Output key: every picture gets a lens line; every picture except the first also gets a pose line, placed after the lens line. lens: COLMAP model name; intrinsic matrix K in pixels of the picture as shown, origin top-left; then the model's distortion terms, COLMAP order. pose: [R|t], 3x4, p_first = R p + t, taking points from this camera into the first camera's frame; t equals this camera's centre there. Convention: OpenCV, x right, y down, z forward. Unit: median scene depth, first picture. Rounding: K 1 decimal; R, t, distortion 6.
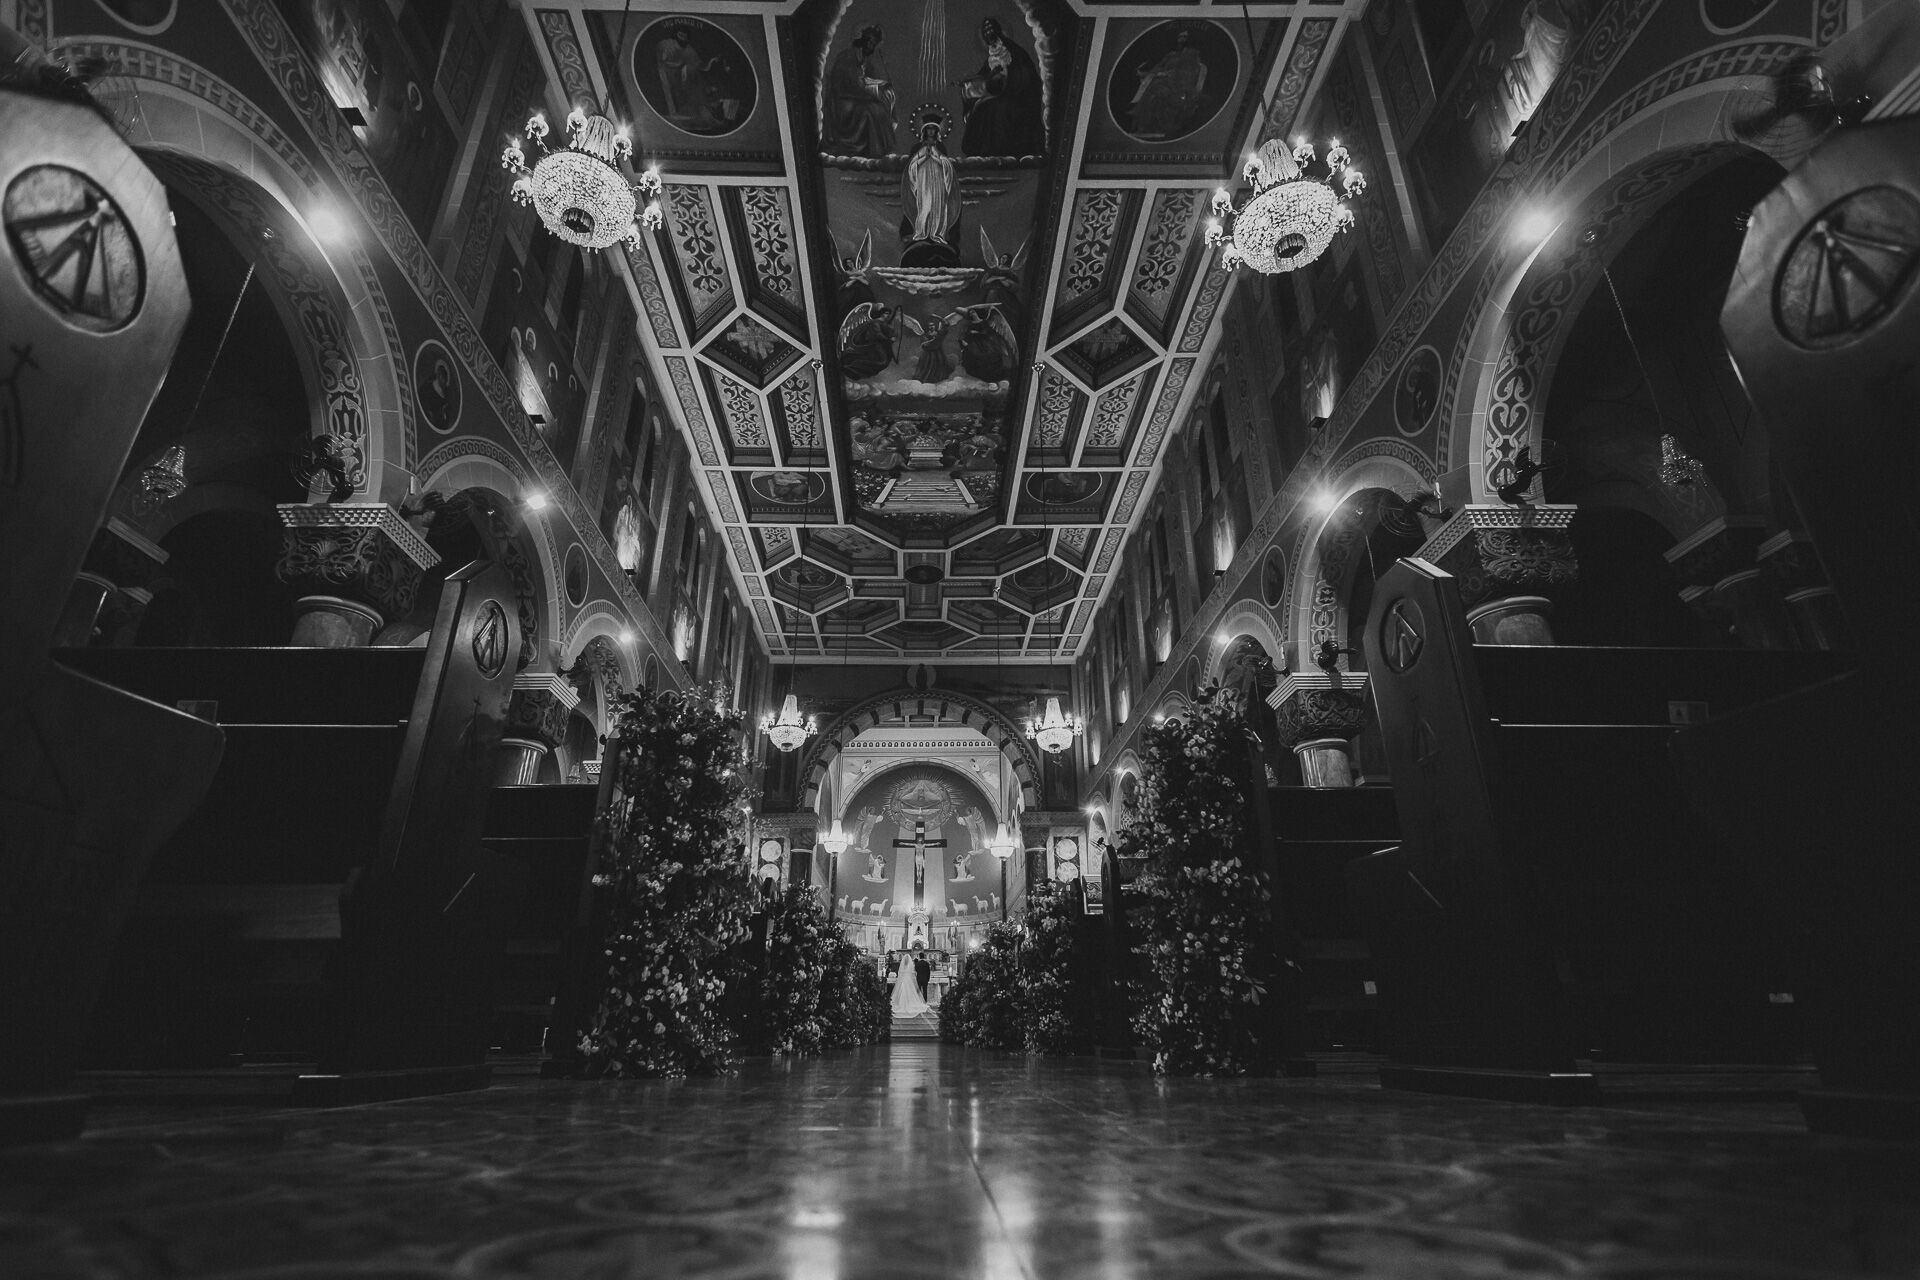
lens RADIAL K [[928.0, 0, 984.0], [0, 928.0, 639.5], [0, 0, 1]] dist [0.000046, 0.000069]
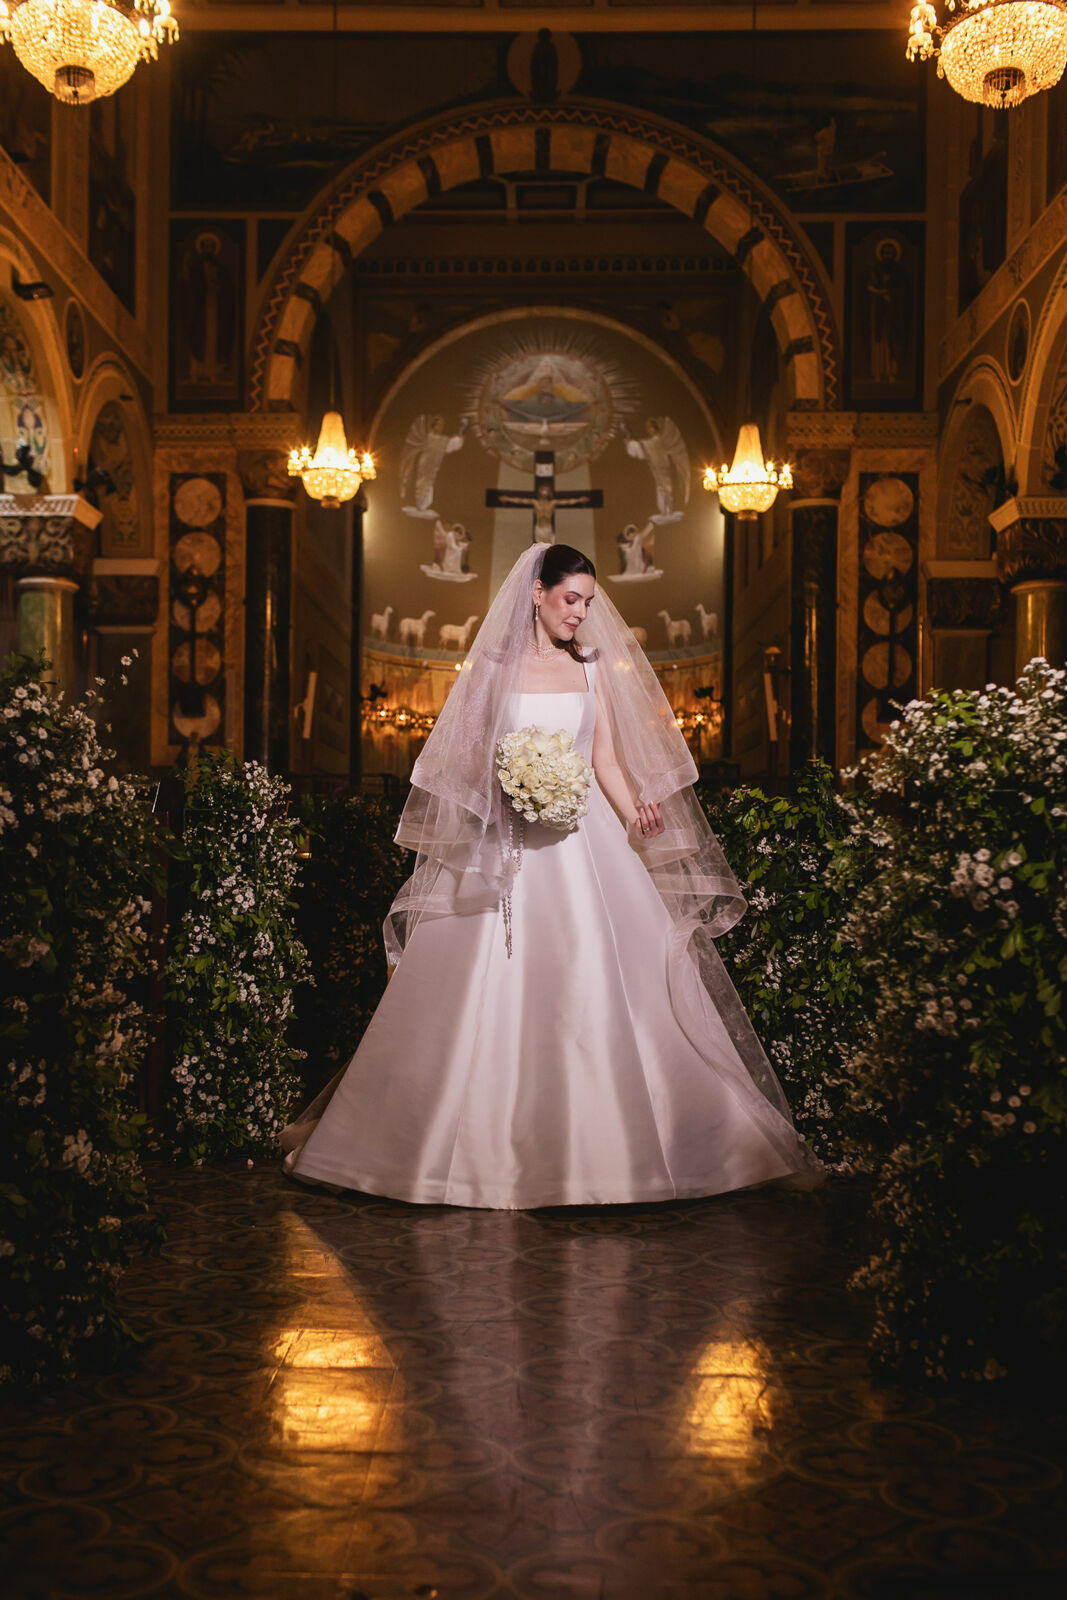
lens RADIAL K [[1587.5, 0, 492.8], [0, 1587.5, 867.0], [0, 0, 1]] dist [-0.002059, -0.002542]
pose [[0.994894, 0.021905, -0.098517, -0.013482], [0.020564, 0.911679, 0.410387, 0.065735], [0.098805, -0.410318, 0.906574, 0.219570]]
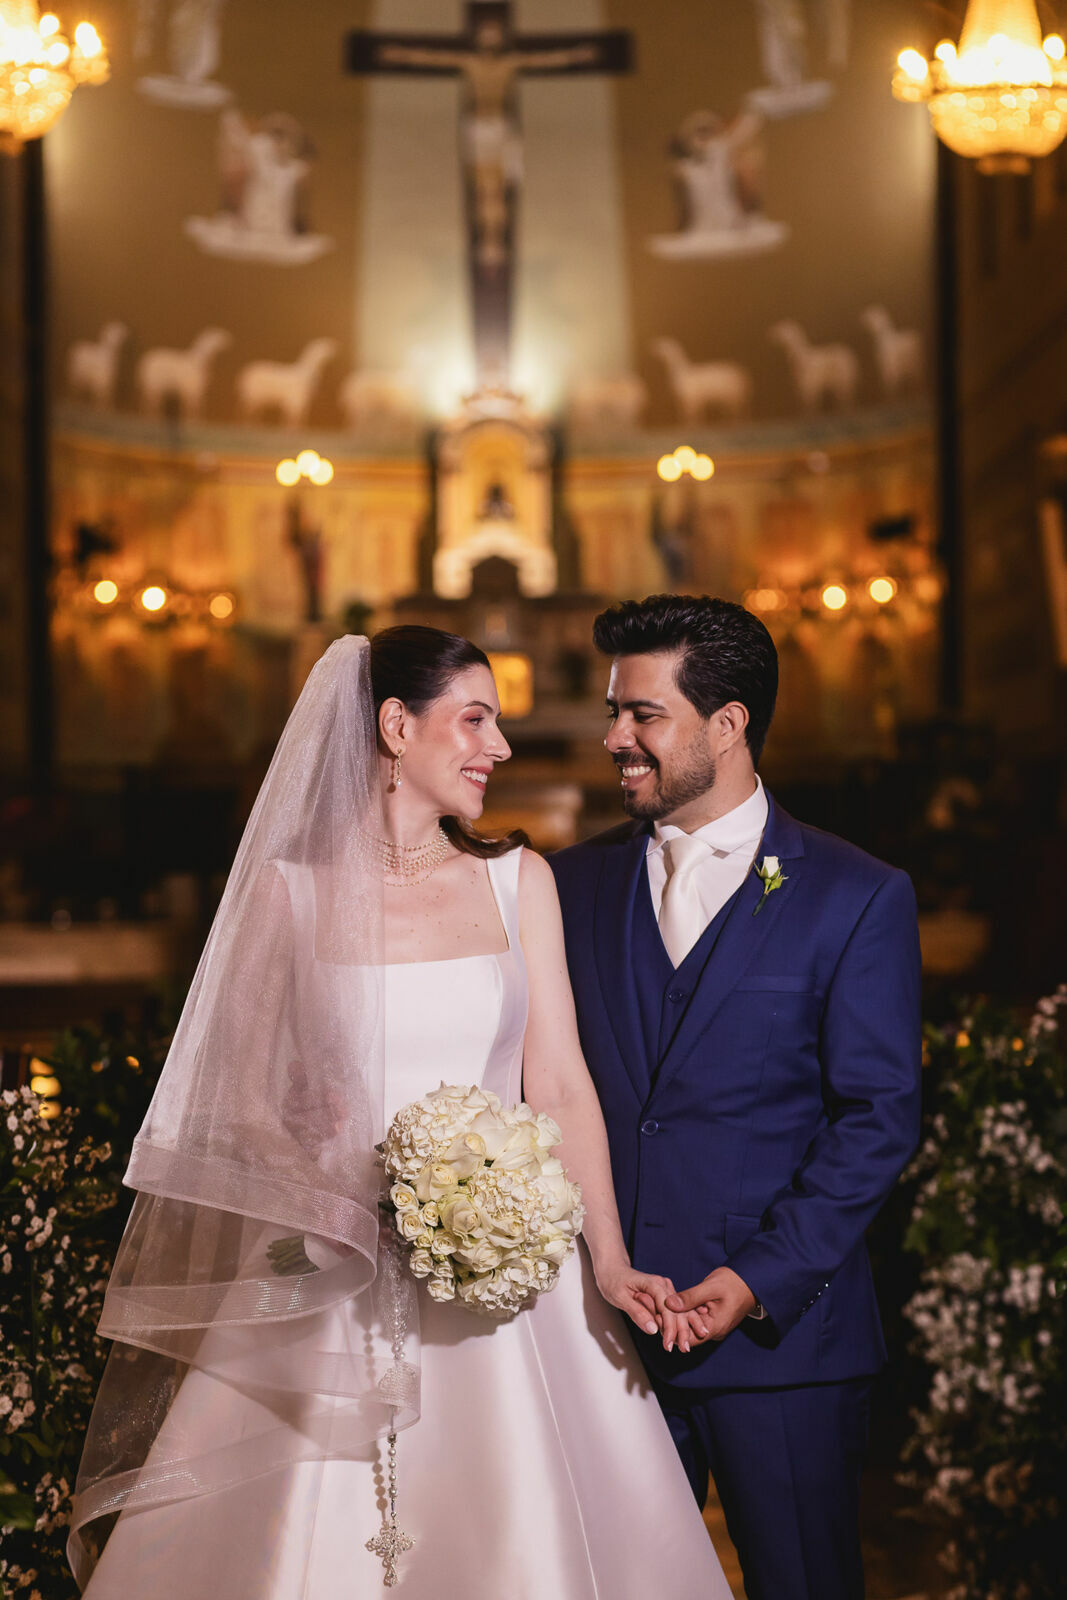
lens RADIAL K [[4005.4, 0, 594.2], [0, 4005.4, 801.1], [0, 0, 1]] dist [0.007129, 0.524044]
pose [[0.999374, -0.001014, -0.035373, -0.020303], [0.014917, 0.918506, 0.395125, 0.040617], [0.032090, -0.395405, 0.917946, 0.207055]]
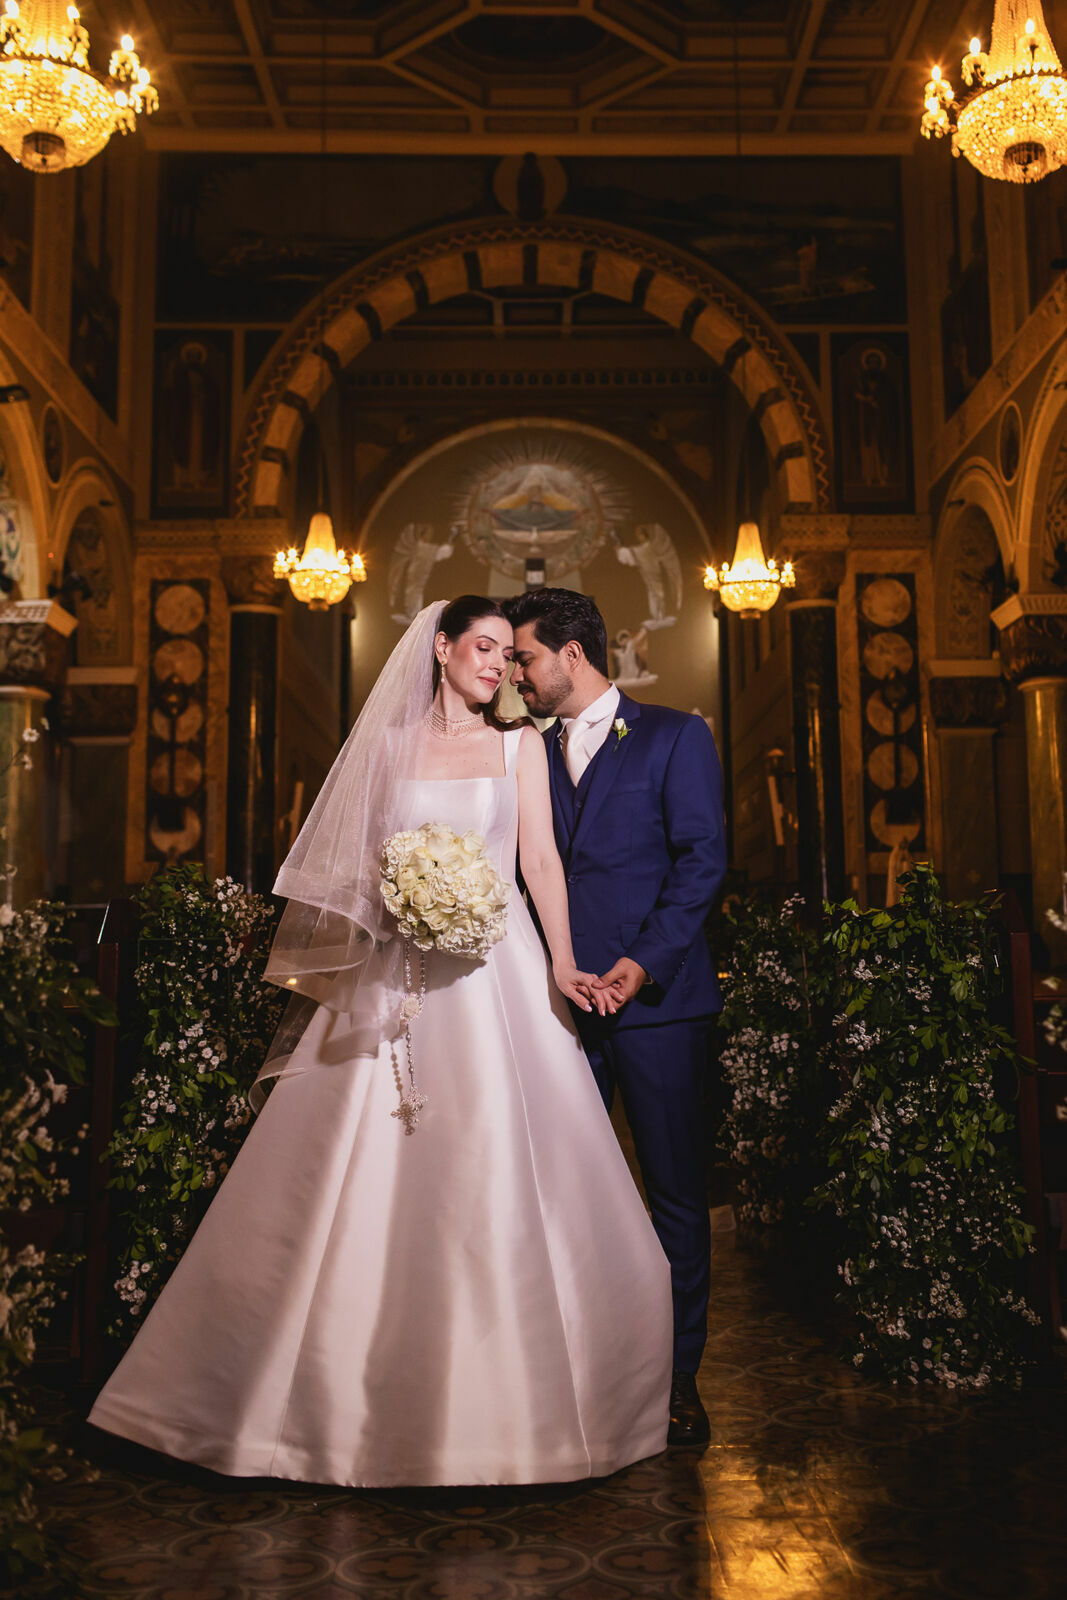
lens RADIAL K [[1590.4, 0, 575.7], [0, 1590.4, 741.6], [0, 0, 1]] dist [-0.002078, 0.006209]
pose [[0.999168, -0.006885, -0.040188, -0.019298], [0.017603, 0.961886, 0.272882, 0.074829], [0.036778, -0.273363, 0.961208, 0.243842]]
